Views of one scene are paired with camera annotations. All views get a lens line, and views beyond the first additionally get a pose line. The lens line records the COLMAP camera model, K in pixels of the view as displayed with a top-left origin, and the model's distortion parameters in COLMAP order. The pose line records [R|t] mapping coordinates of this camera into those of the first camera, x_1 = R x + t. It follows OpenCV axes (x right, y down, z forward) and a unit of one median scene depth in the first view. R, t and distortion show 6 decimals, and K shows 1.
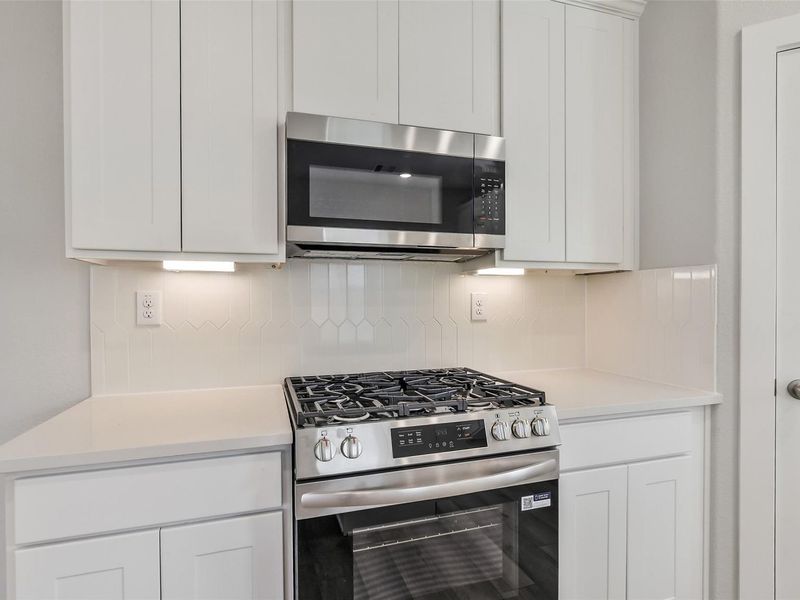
lens RADIAL K [[449.1, 0, 398.8], [0, 449.1, 298.5], [0, 0, 1]] dist [0.008927, 0.000449]
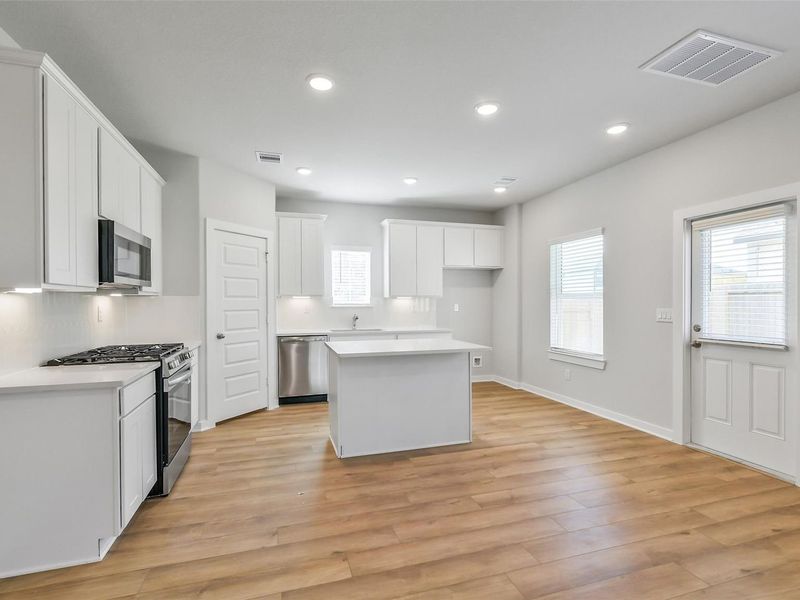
lens RADIAL K [[395.0, 0, 402.3], [0, 395.0, 307.1], [0, 0, 1]] dist [0.008552, -0.003712]
pose [[0.004165, -0.007371, 0.999964, -1.980286], [-0.002499, 0.999970, 0.007382, -0.030803], [-0.999988, -0.002530, 0.004146, -0.318944]]
